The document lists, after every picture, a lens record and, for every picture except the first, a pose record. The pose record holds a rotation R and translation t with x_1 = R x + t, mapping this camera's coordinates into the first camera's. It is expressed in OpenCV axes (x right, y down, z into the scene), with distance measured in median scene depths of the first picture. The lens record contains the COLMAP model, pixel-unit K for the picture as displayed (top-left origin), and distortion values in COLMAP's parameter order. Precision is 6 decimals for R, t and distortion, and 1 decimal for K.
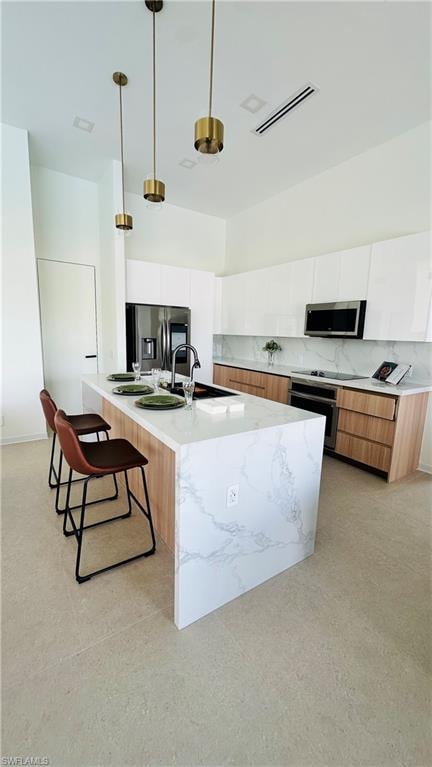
lens RADIAL K [[305.2, 0, 217.5], [0, 305.2, 383.2], [0, 0, 1]] dist [-0.001951, -0.000219]
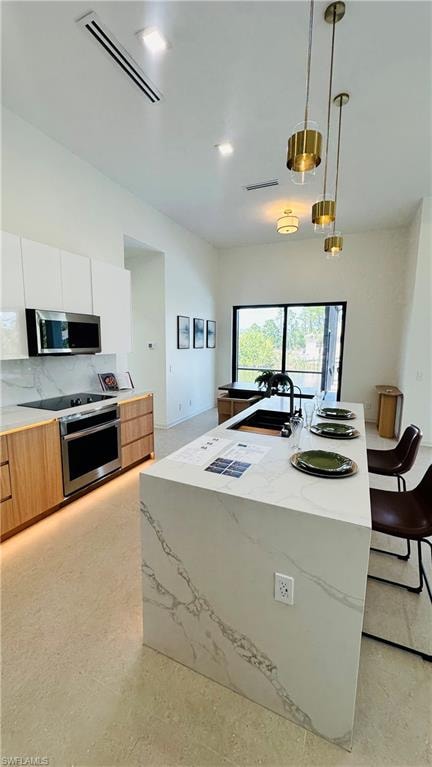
lens RADIAL K [[305.2, 0, 217.0], [0, 305.2, 382.4], [0, 0, 1]] dist [-0.001951, -0.000219]
pose [[-0.512089, -0.163190, 0.843288, -0.572292], [0.107979, 0.961766, 0.251688, -0.264816], [-0.852118, 0.219944, -0.474888, 1.158378]]
